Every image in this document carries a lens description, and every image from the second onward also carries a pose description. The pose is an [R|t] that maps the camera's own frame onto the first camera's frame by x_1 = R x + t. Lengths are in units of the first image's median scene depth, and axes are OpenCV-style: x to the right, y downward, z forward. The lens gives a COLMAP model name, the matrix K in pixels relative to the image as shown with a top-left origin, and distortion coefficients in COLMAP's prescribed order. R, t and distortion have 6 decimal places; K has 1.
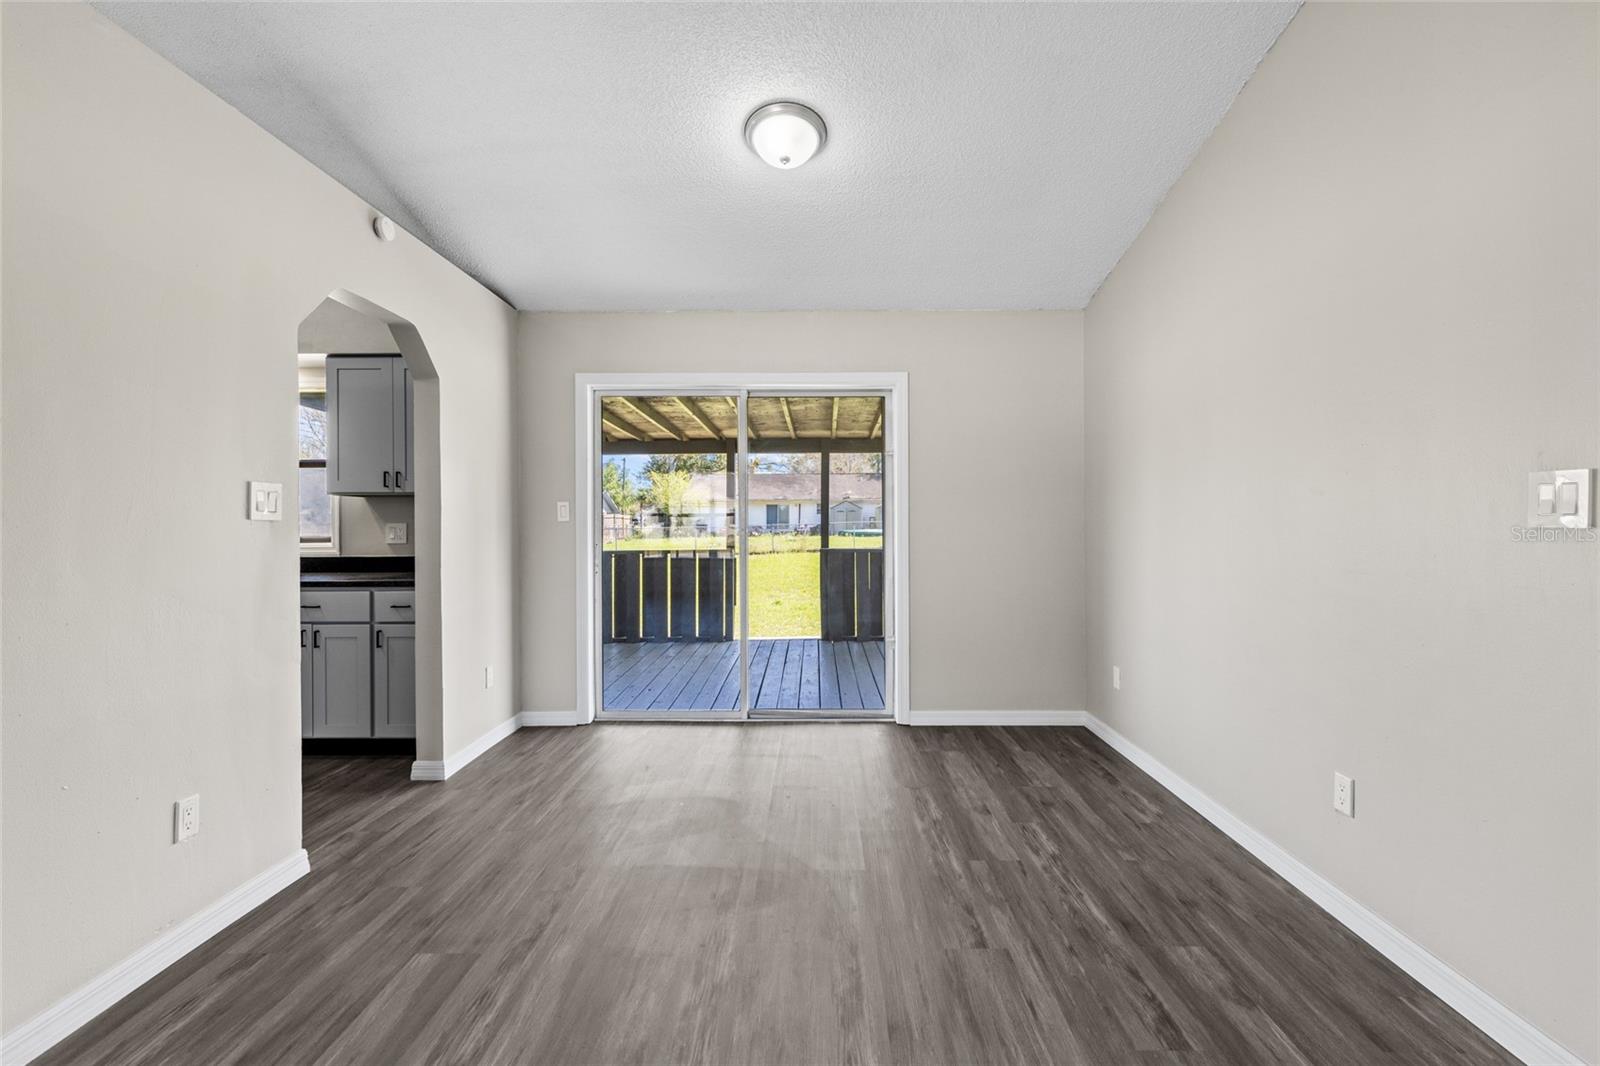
lens RADIAL K [[711.2, 0, 805.4], [0, 711.2, 523.3], [0, 0, 1]] dist [0.000456, -0.000490]
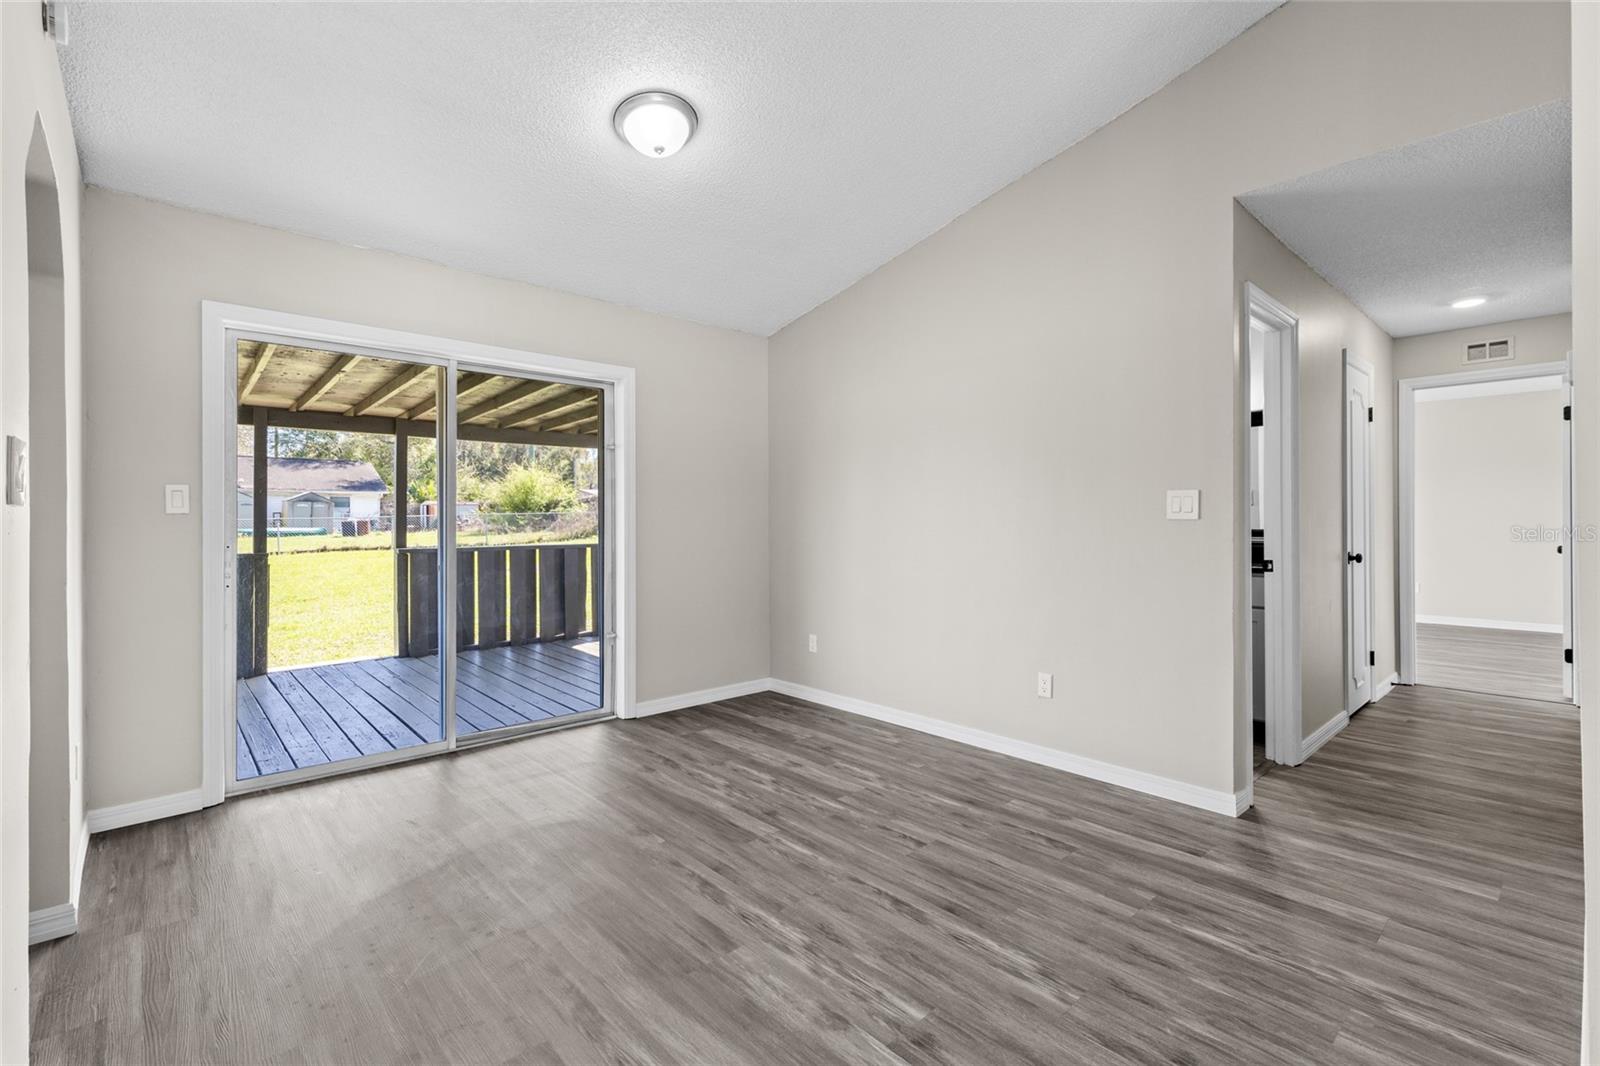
lens RADIAL K [[713.0, 0, 807.7], [0, 713.0, 515.0], [0, 0, 1]] dist [0.002569, -0.000062]
pose [[0.731041, 0.006188, 0.682306, -0.482375], [-0.000877, 0.999967, -0.008128, 0.005091], [-0.682333, 0.005344, 0.731022, 0.118763]]
